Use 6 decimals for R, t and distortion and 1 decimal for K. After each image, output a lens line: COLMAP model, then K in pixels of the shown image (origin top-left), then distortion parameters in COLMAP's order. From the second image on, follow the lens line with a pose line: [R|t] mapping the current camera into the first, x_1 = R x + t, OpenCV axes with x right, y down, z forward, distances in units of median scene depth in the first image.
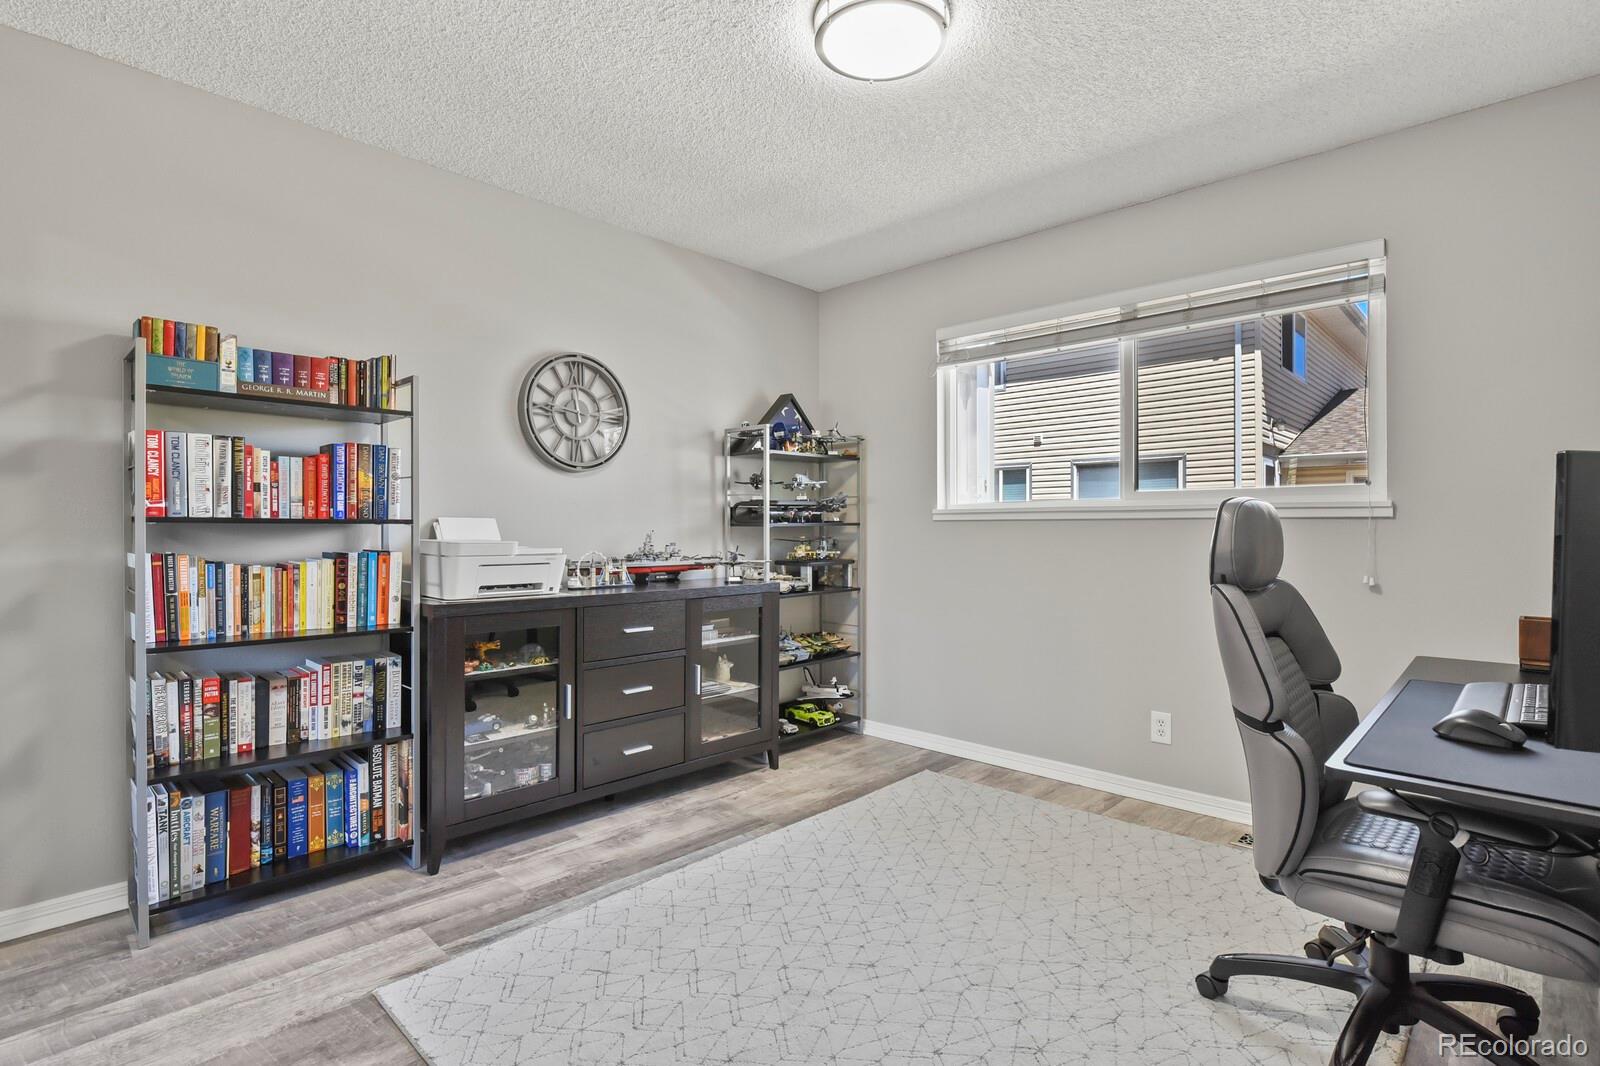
lens RADIAL K [[778.7, 0, 801.9], [0, 778.7, 529.1], [0, 0, 1]] dist [-0.005274, -0.003980]
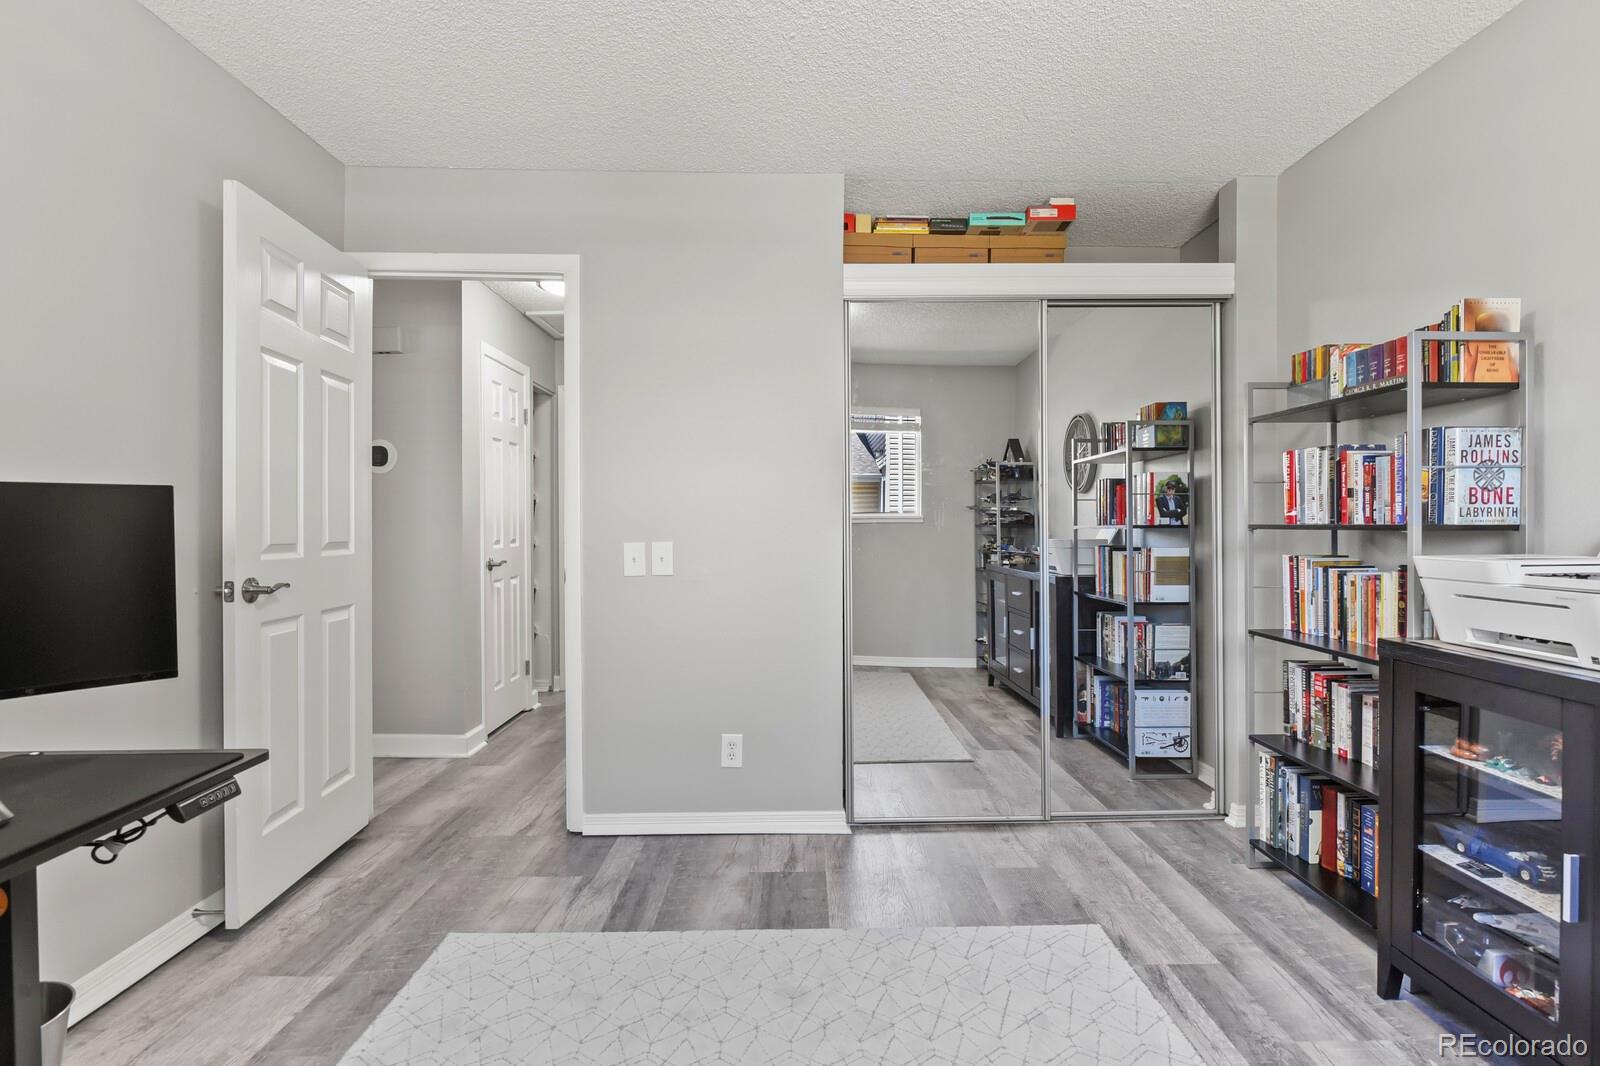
lens RADIAL K [[778.7, 0, 804.2], [0, 778.7, 532.6], [0, 0, 1]] dist [-0.005274, -0.003980]
pose [[-0.719535, 0.006045, -0.694429, 0.487949], [0.000431, 0.999966, 0.008259, -0.012138], [0.694456, 0.005643, -0.719513, 1.259572]]
